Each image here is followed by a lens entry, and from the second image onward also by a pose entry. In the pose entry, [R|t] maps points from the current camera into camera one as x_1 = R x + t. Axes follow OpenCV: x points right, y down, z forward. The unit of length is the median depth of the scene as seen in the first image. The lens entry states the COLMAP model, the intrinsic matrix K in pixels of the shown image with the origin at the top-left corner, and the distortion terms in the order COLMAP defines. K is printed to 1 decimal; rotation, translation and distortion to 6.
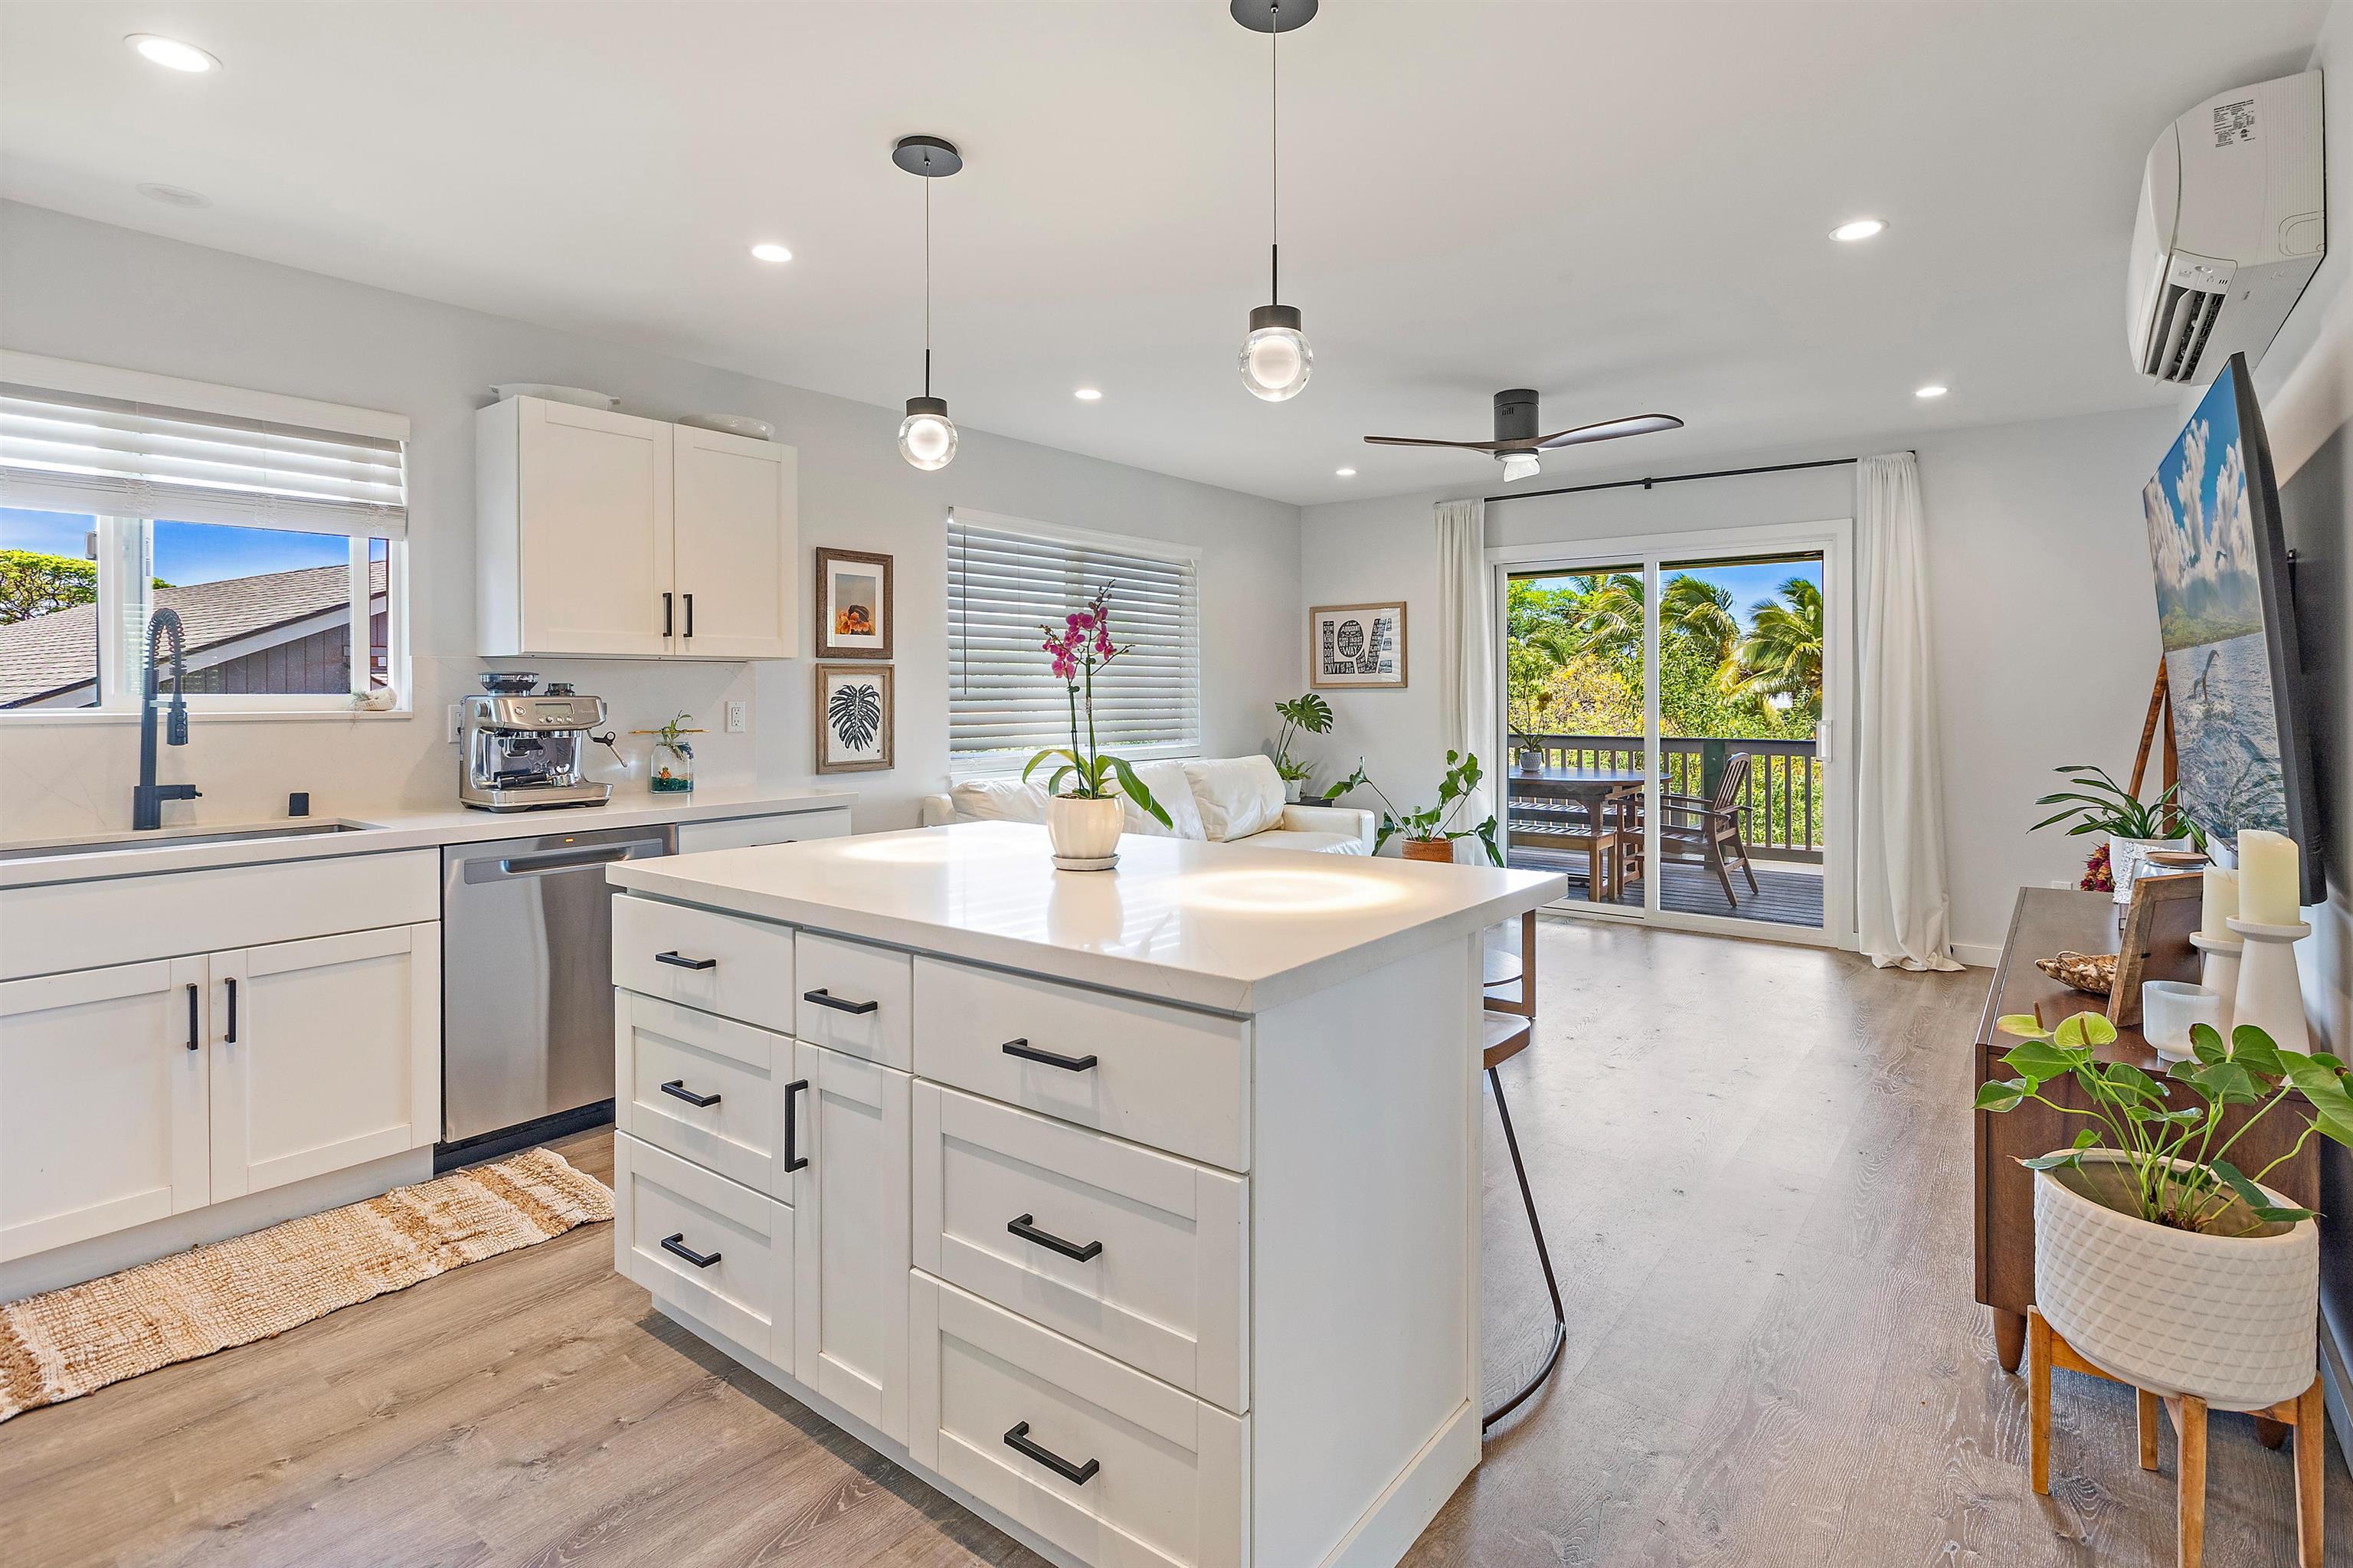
lens RADIAL K [[1104.3, 0, 1195.4], [0, 1104.3, 691.5], [0, 0, 1]] dist [-0.006422, -0.000198]
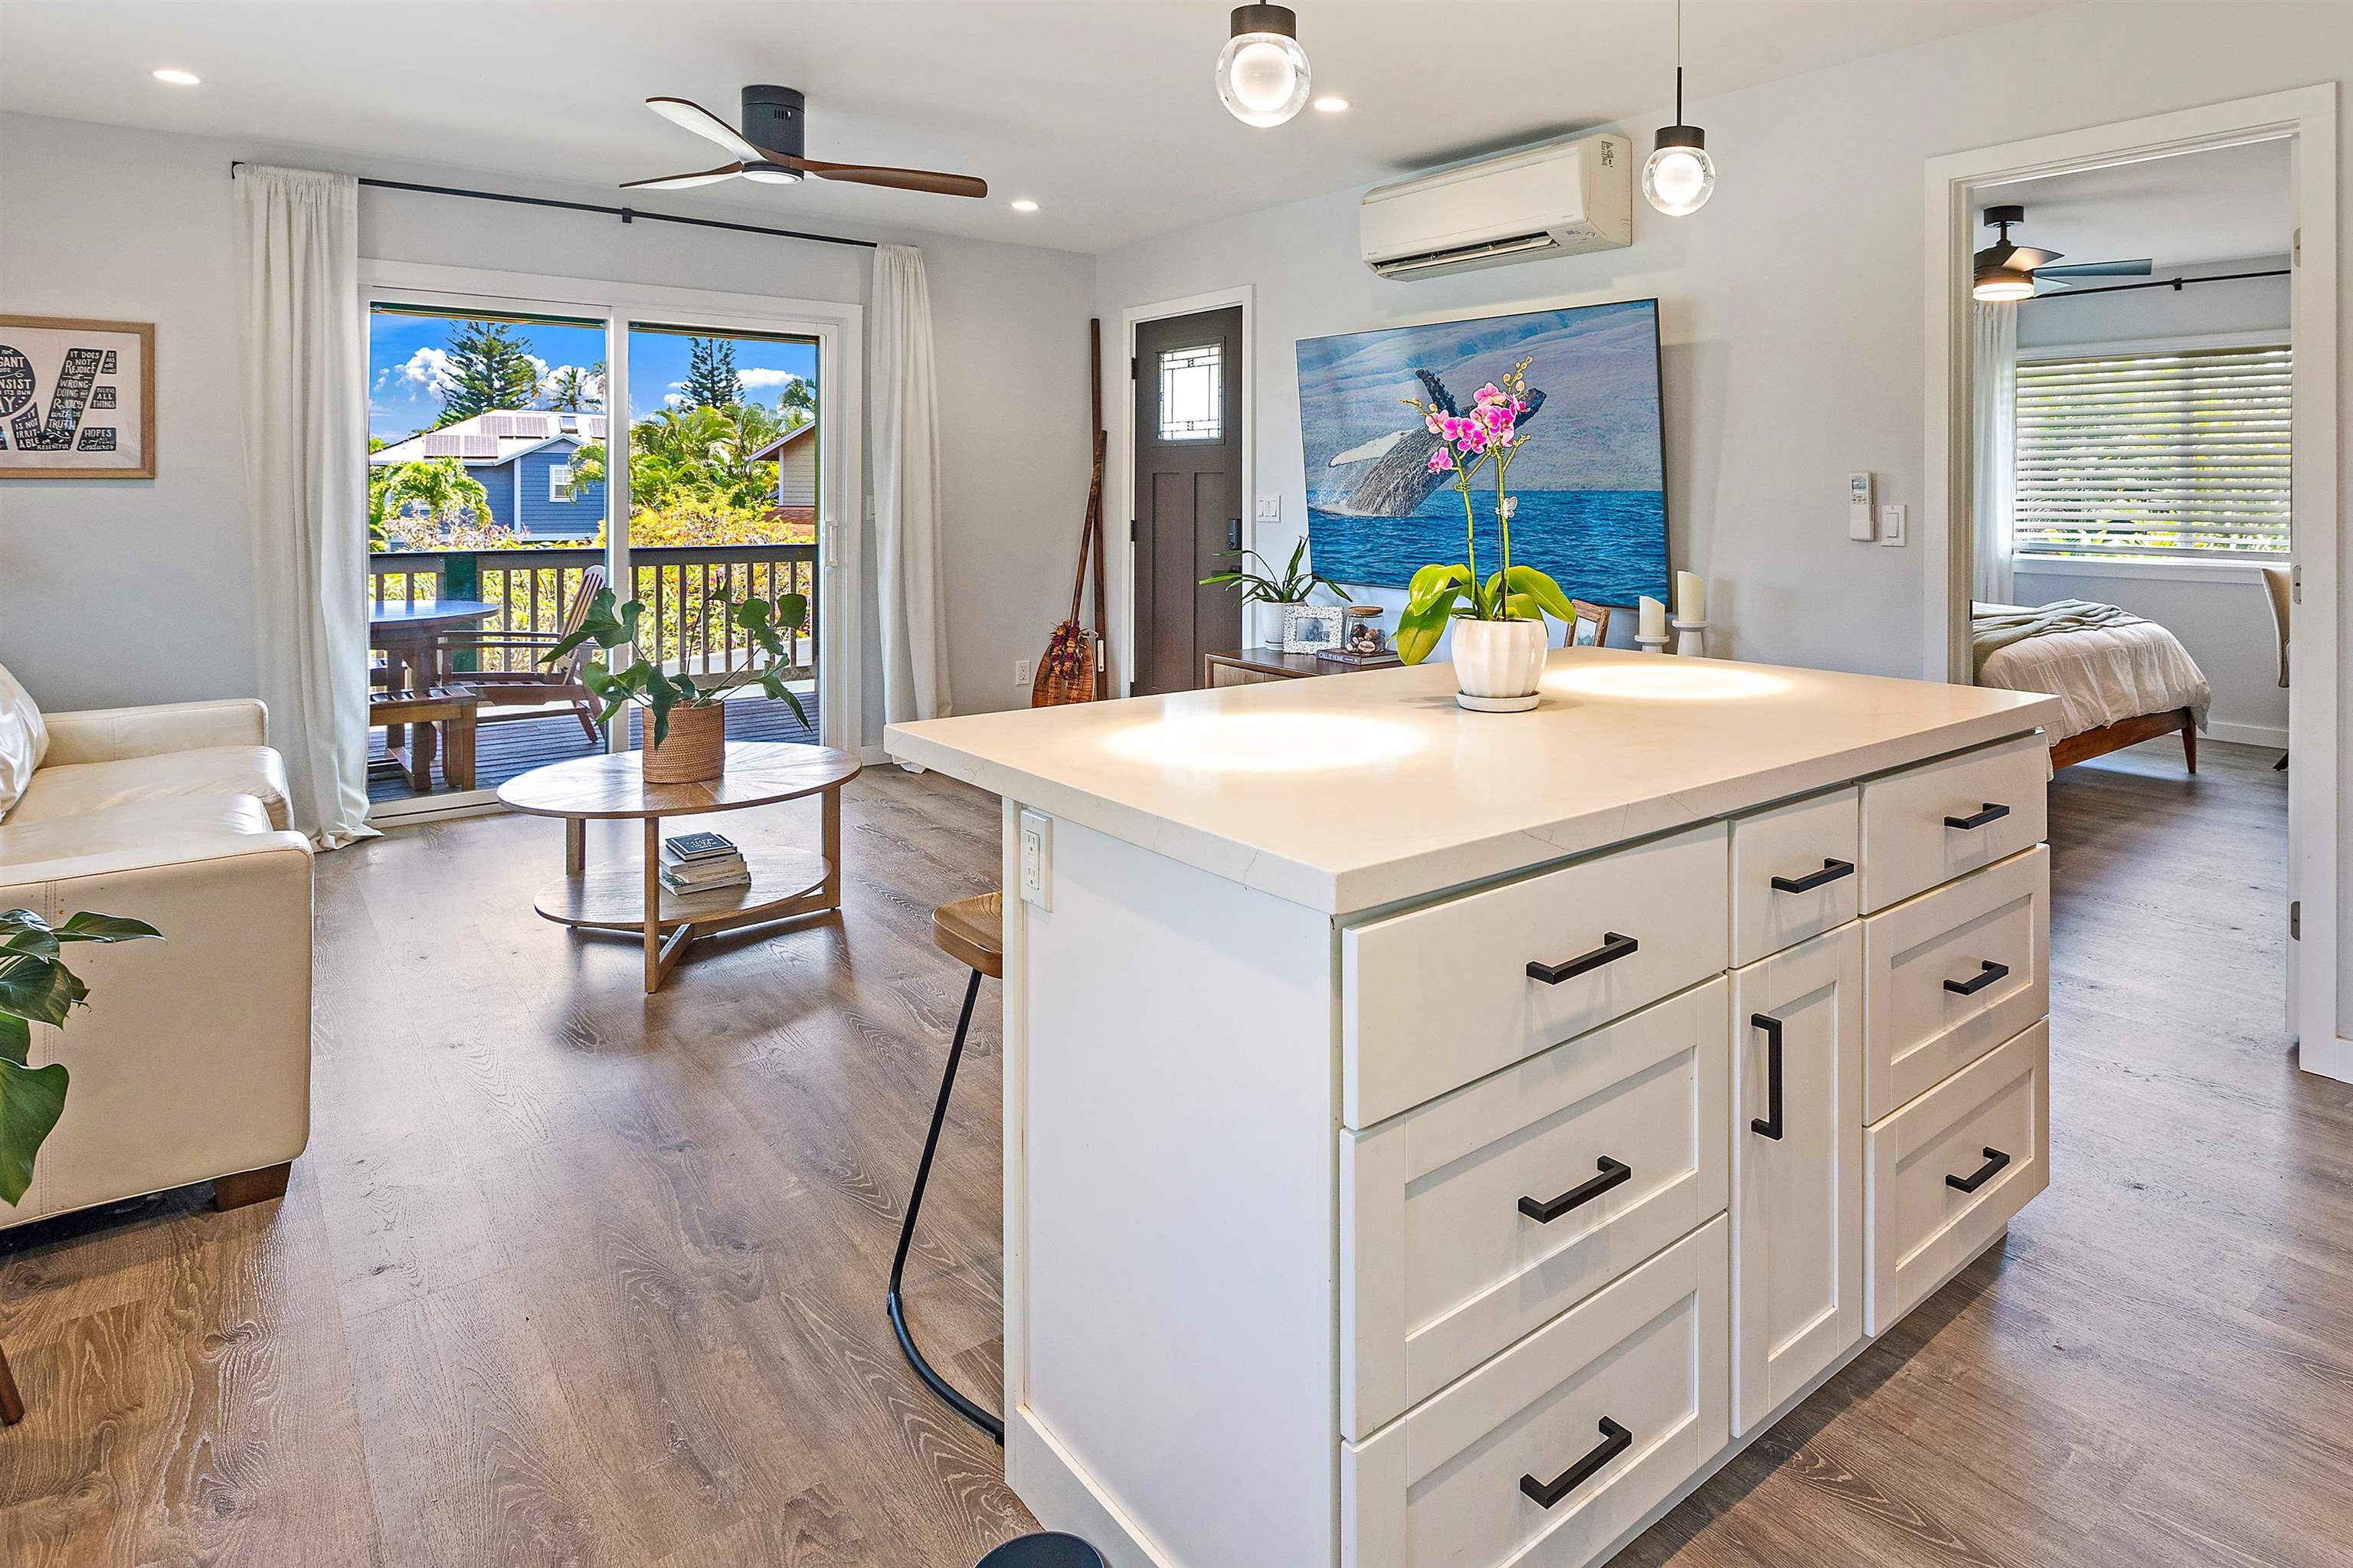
lens RADIAL K [[1339.4, 0, 1334.3], [0, 1339.4, 494.9], [0, 0, 1]] dist [0.018428, -0.008449]
pose [[0.216548, -0.001092, 0.976271, -0.524622], [-0.004384, 0.999988, 0.002091, 0.000401], [-0.976262, -0.004733, 0.216541, 0.435235]]
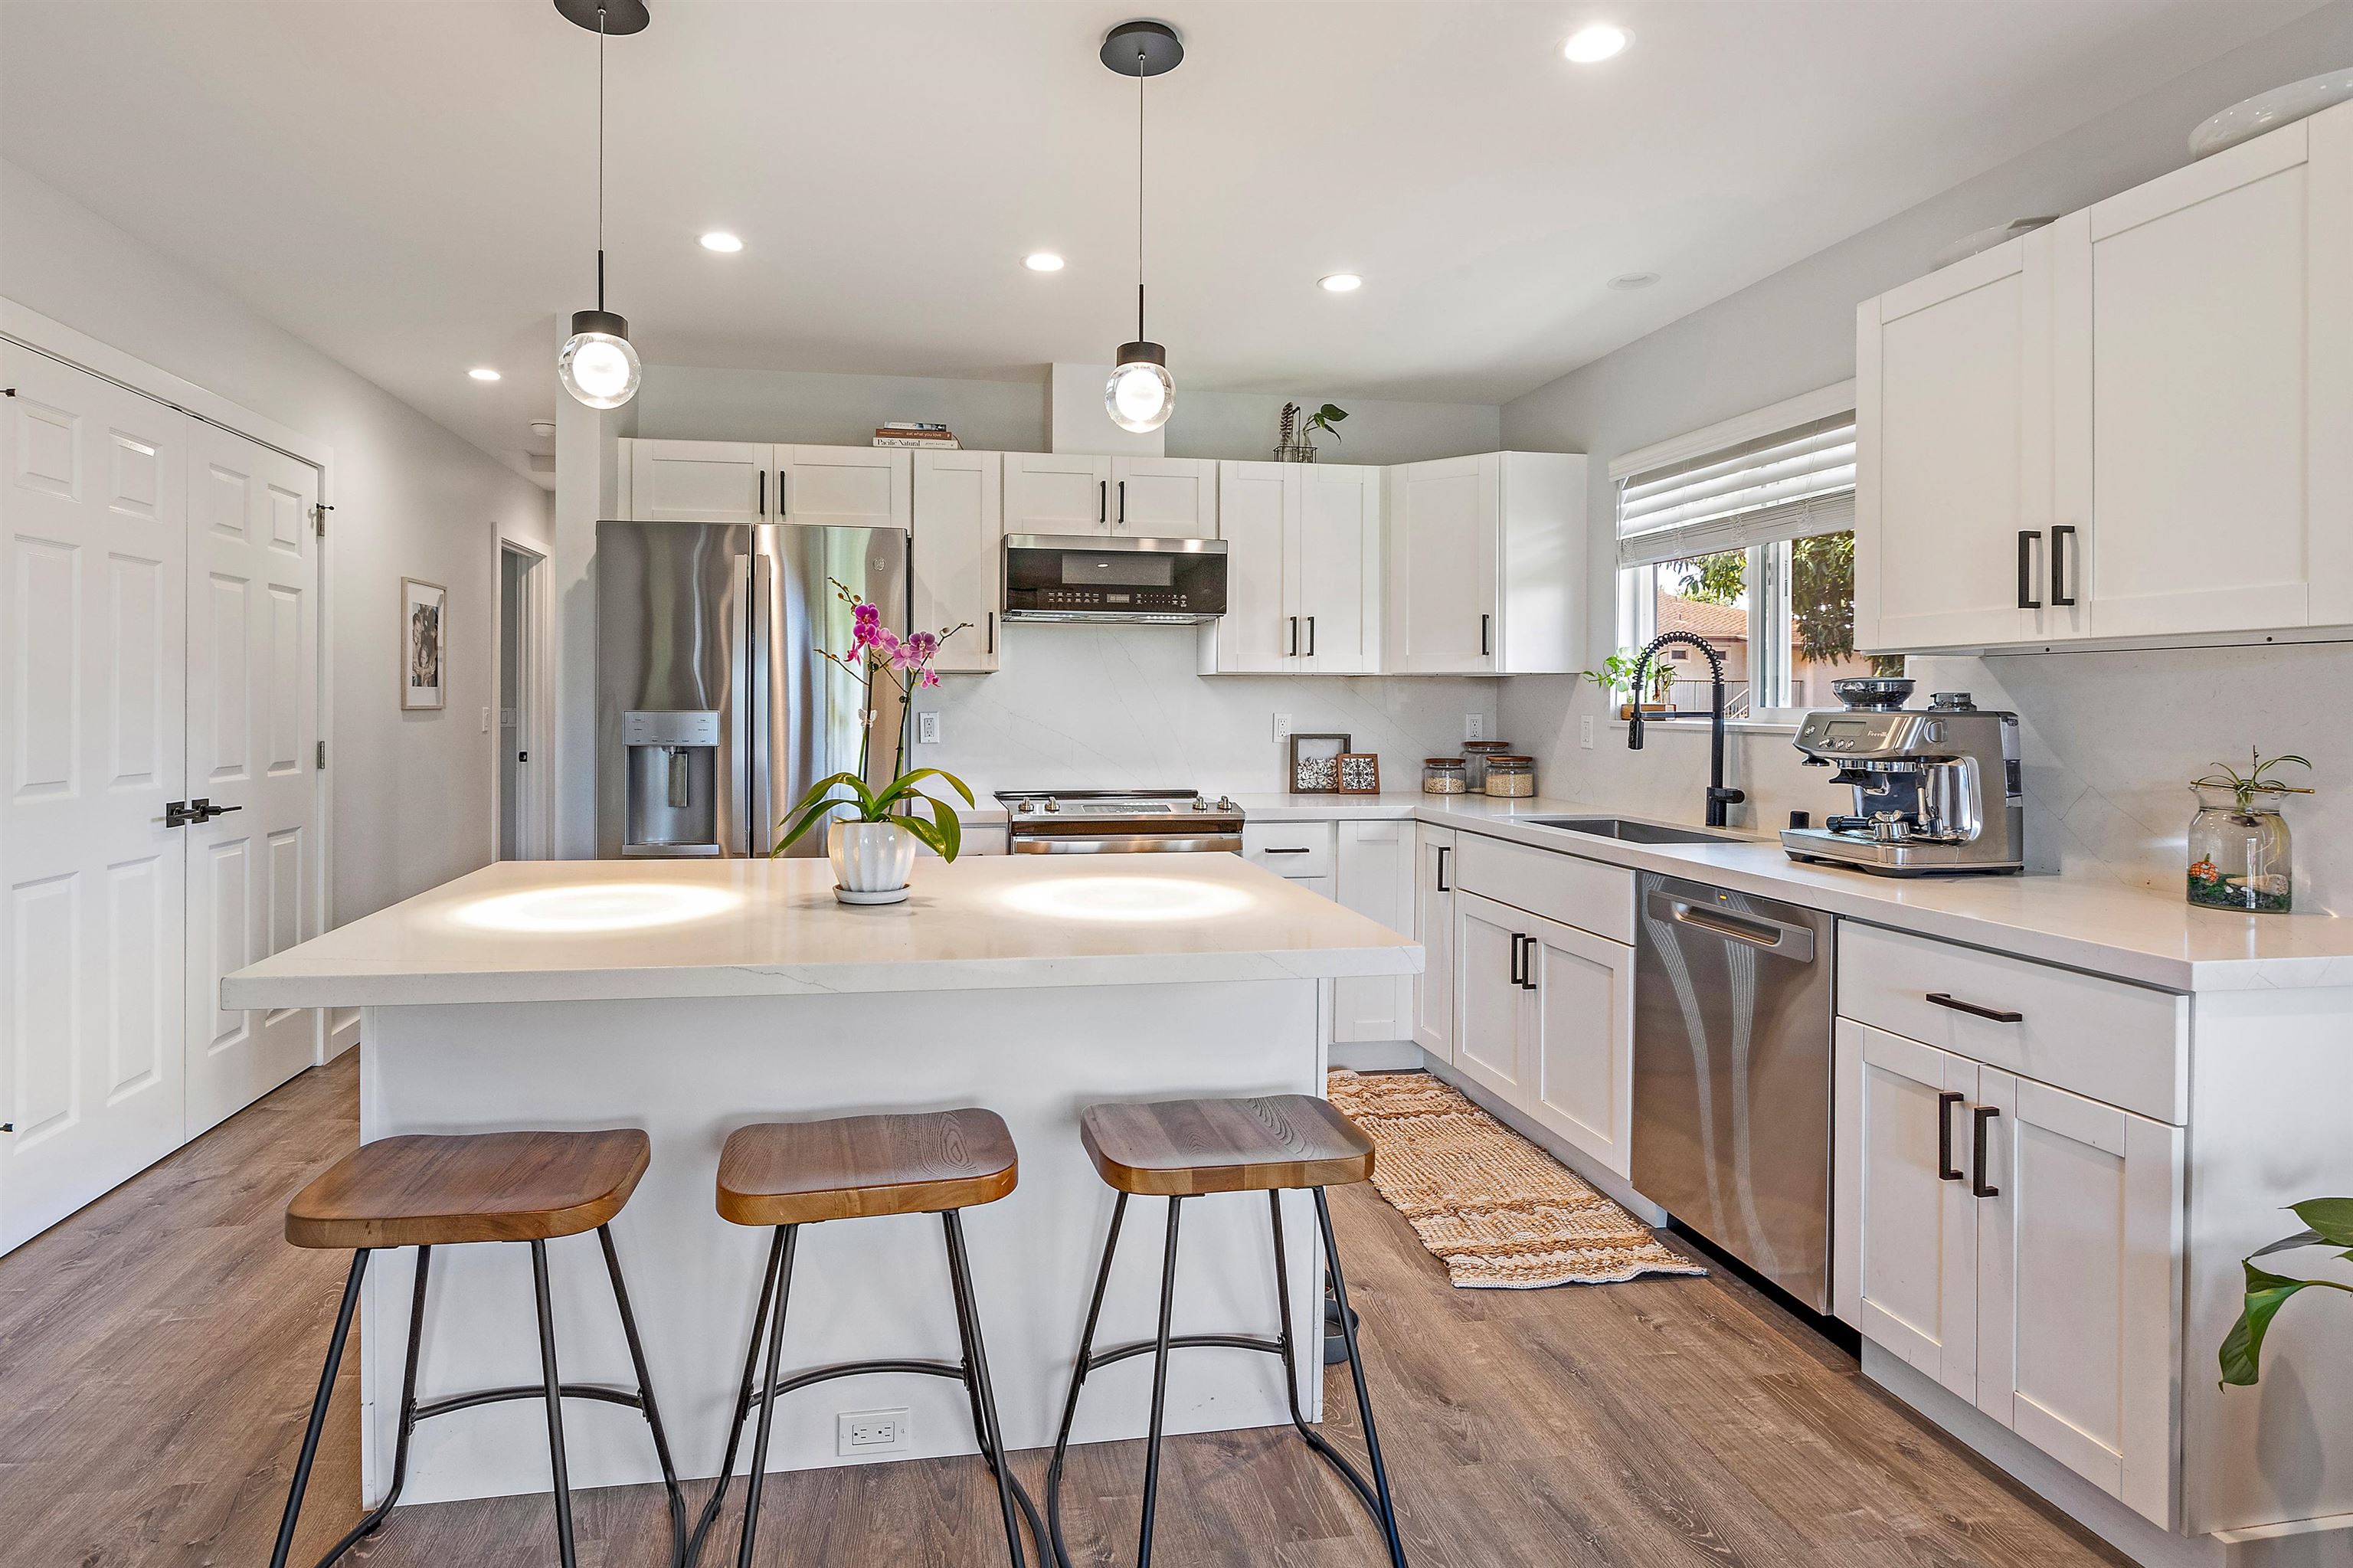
lens RADIAL K [[1201.8, 0, 1060.3], [0, 1201.8, 705.2], [0, 0, 1]] dist [-0.013524, 0.000776]
pose [[-0.704064, 0.000925, -0.710136, 0.246248], [-0.003576, 0.999982, 0.004848, -0.001300], [0.710127, 0.005953, -0.704048, 0.862321]]
